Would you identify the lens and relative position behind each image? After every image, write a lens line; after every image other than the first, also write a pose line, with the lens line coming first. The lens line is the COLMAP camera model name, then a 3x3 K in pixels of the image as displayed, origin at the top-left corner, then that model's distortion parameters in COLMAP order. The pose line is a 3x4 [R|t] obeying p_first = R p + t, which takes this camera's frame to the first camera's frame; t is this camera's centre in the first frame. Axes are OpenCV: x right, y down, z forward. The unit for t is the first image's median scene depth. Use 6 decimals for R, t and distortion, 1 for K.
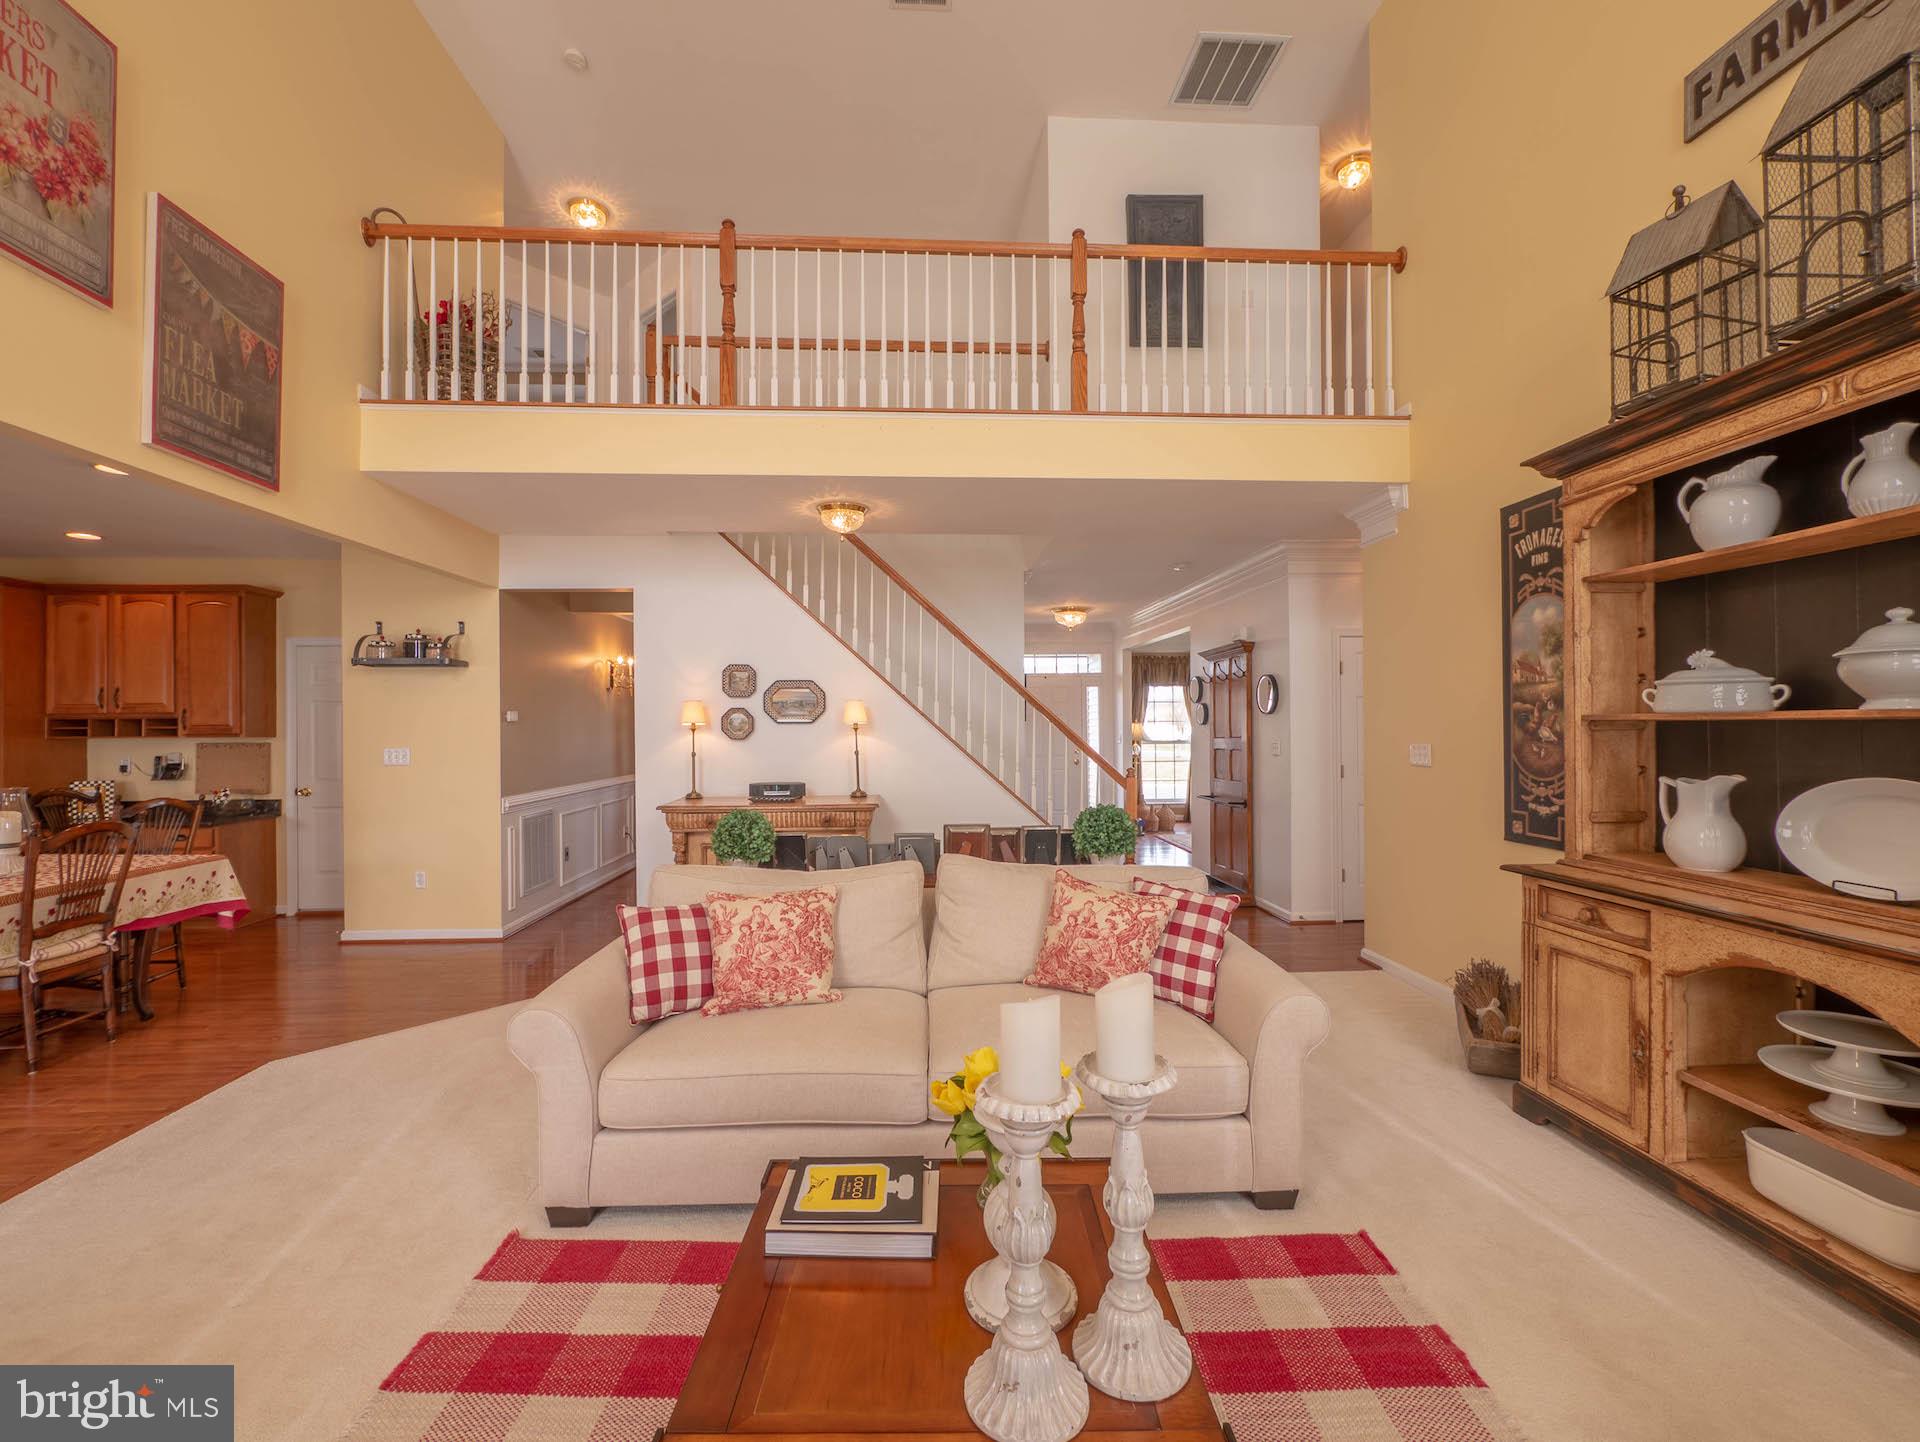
lens RADIAL K [[810.9, 0, 965.0], [0, 810.9, 724.3], [0, 0, 1]] dist [-0.005704, 0.000140]
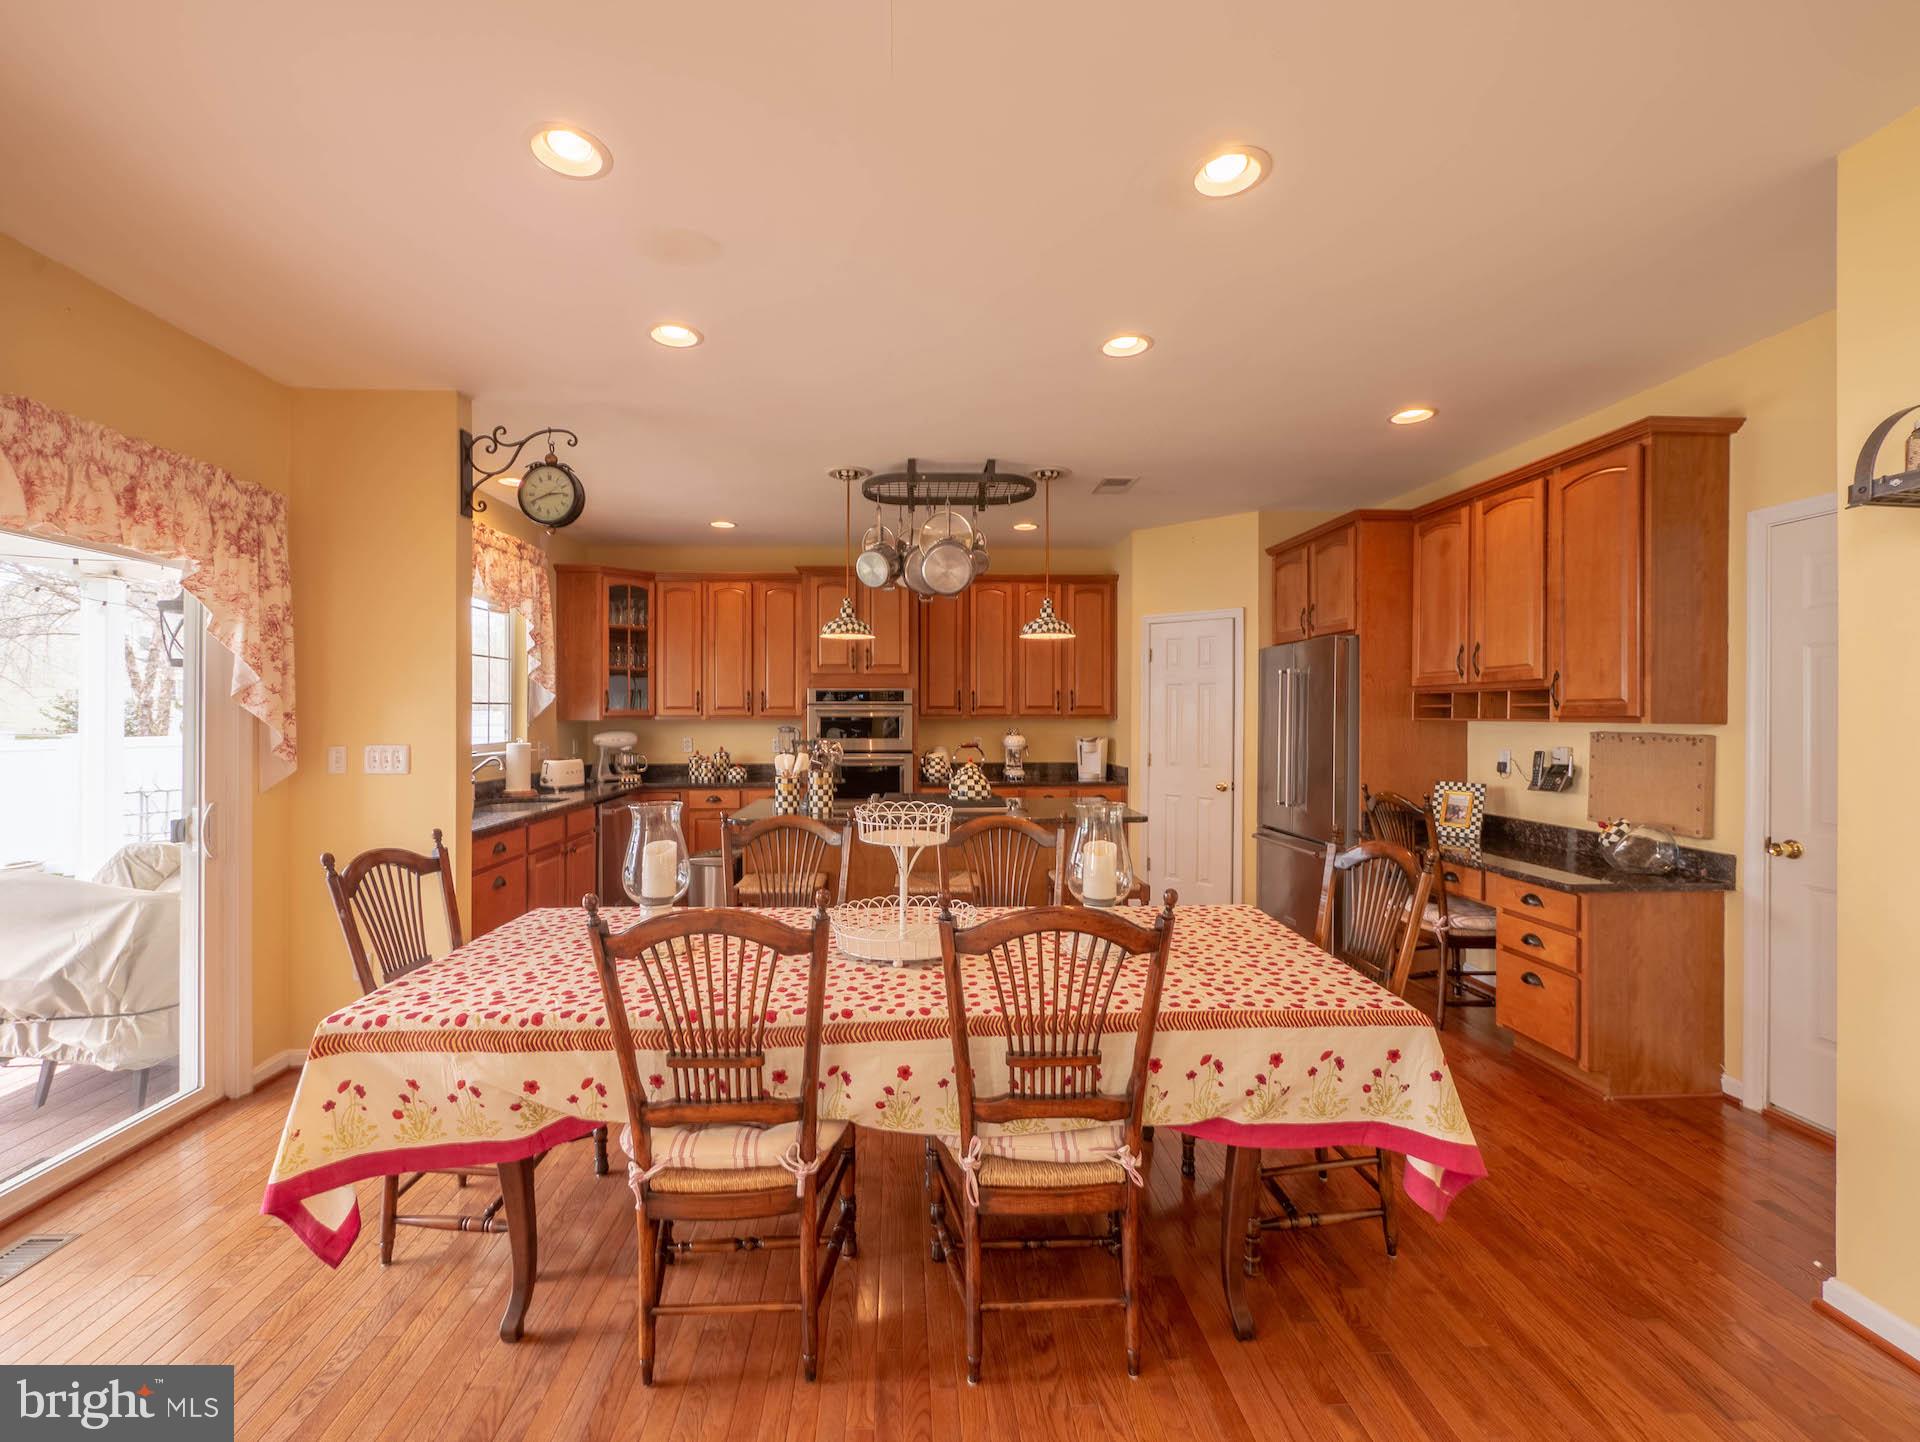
lens RADIAL K [[810.9, 0, 942.2], [0, 810.9, 711.2], [0, 0, 1]] dist [-0.005704, 0.000140]
pose [[-0.028900, 0.005890, -0.999565, -0.548422], [0.000268, 0.999983, 0.005885, 0.007578], [0.999582, -0.000098, -0.028901, 0.835022]]
